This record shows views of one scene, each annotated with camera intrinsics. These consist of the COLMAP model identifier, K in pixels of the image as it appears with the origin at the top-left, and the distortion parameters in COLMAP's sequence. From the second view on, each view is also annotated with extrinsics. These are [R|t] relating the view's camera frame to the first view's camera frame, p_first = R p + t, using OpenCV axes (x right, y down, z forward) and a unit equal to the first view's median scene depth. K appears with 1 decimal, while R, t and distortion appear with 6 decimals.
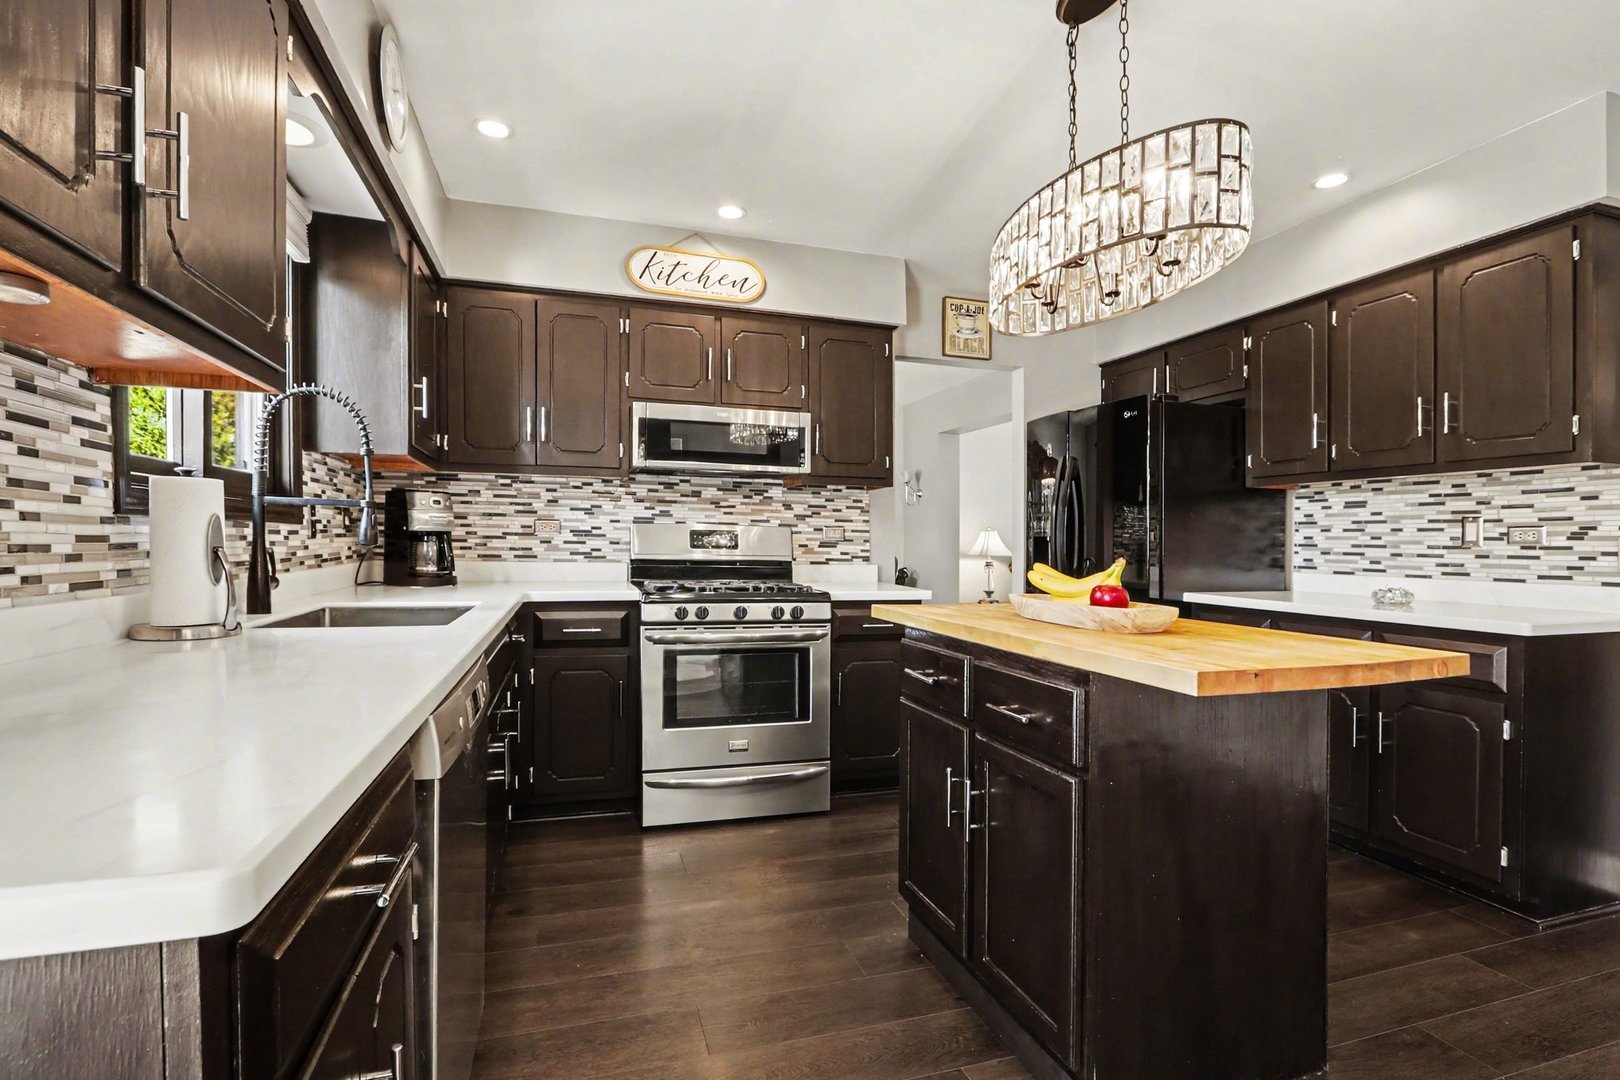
lens RADIAL K [[750.8, 0, 804.1], [0, 750.8, 541.8], [0, 0, 1]] dist [-0.022673, 0.004794]
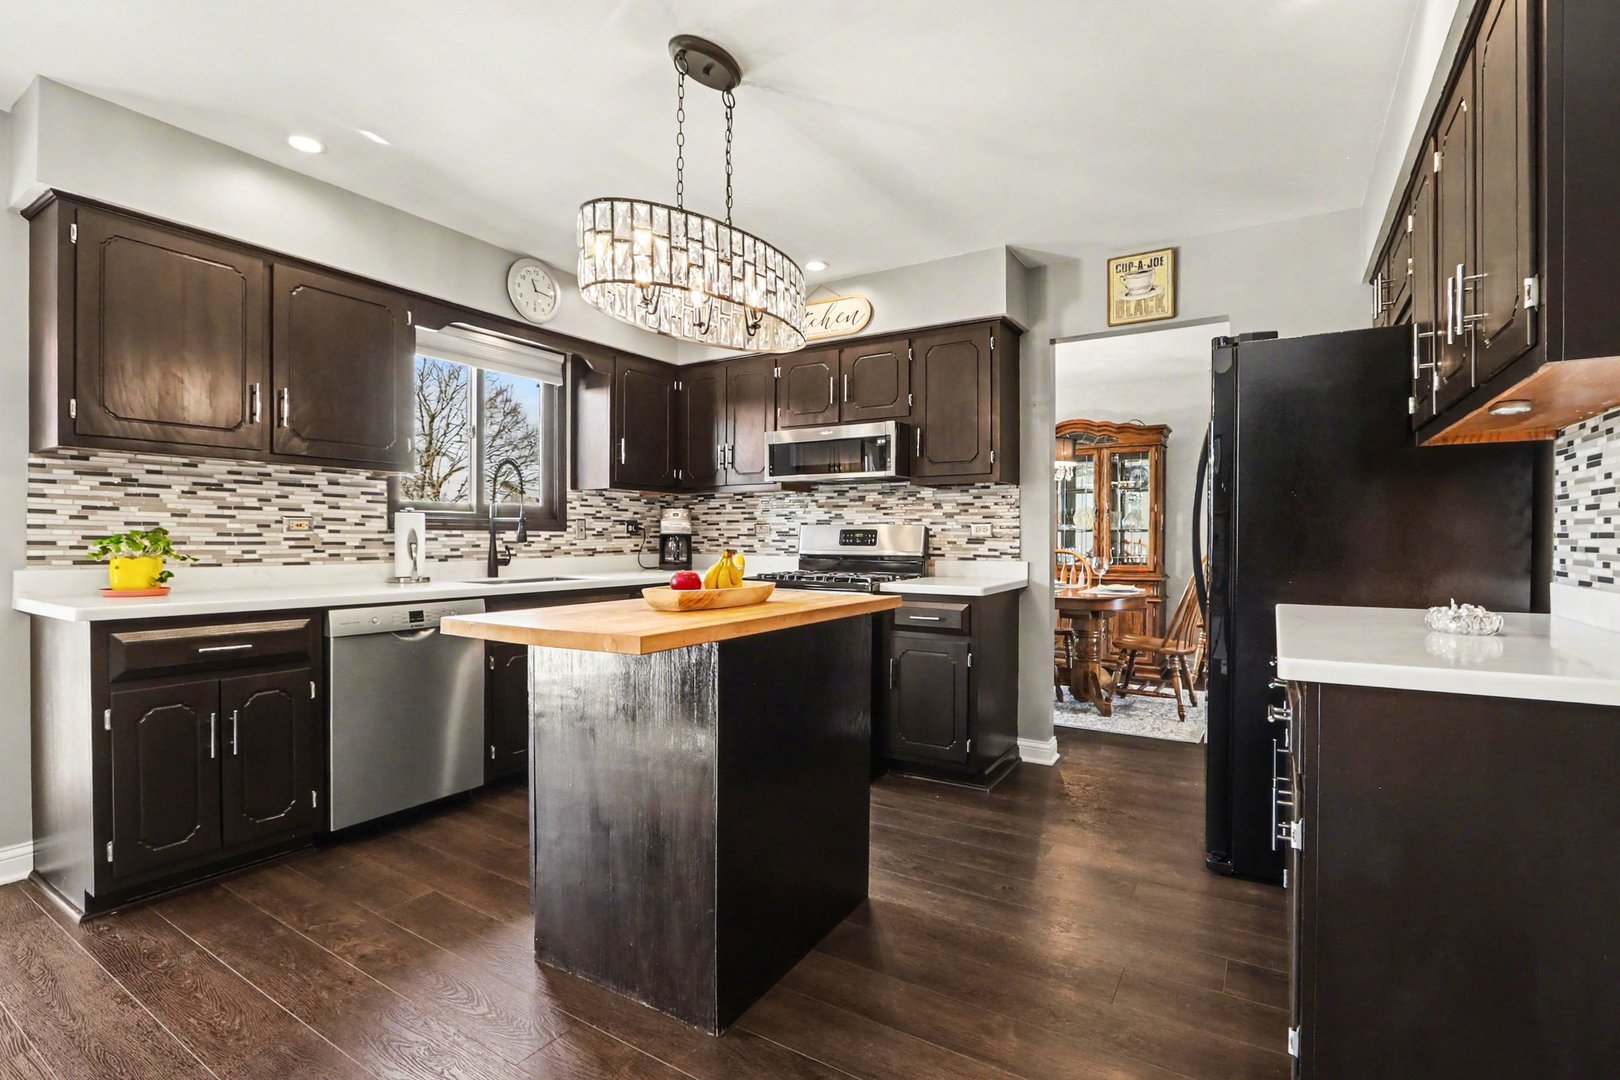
lens RADIAL K [[750.8, 0, 816.1], [0, 750.8, 538.6], [0, 0, 1]] dist [-0.022673, 0.004794]
pose [[0.653906, -0.010248, -0.756507, 0.752053], [0.005935, 0.999947, -0.008417, 0.008635], [0.756553, 0.001014, 0.653932, 0.195387]]
